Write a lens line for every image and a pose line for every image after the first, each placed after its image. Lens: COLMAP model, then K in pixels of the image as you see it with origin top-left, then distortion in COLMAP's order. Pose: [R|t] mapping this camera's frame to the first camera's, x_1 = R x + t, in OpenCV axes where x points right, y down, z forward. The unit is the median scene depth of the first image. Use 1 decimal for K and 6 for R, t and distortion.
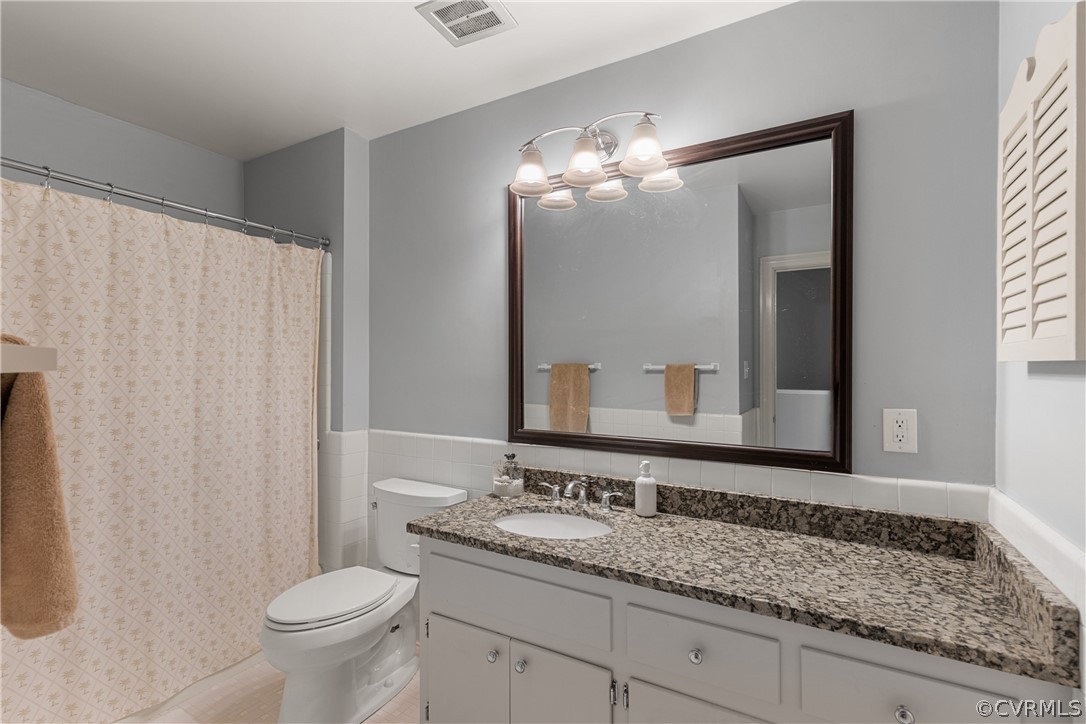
lens RADIAL K [[498.6, 0, 548.4], [0, 498.6, 366.5], [0, 0, 1]] dist [0.009969, -0.000868]
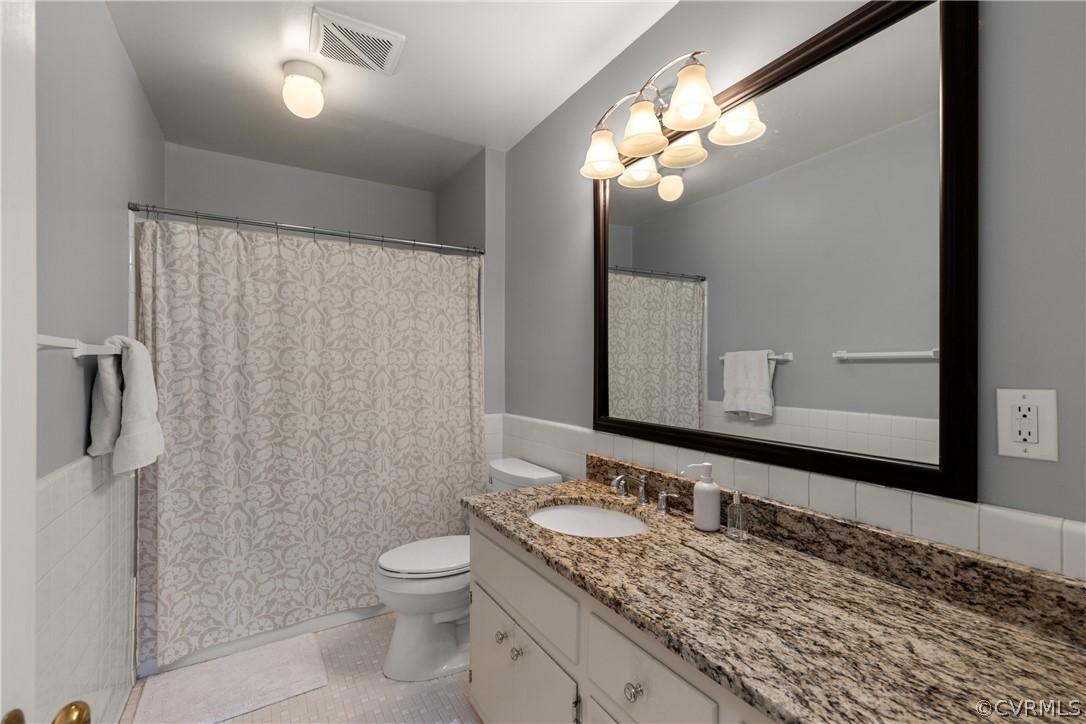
lens RADIAL K [[498.6, 0, 546.5], [0, 498.6, 362.5], [0, 0, 1]] dist [0.009969, -0.000868]
pose [[0.822777, -0.015103, -0.568164, 0.439754], [0.002531, 0.999734, -0.022910, 0.049415], [0.568359, 0.017412, 0.822596, 0.180896]]
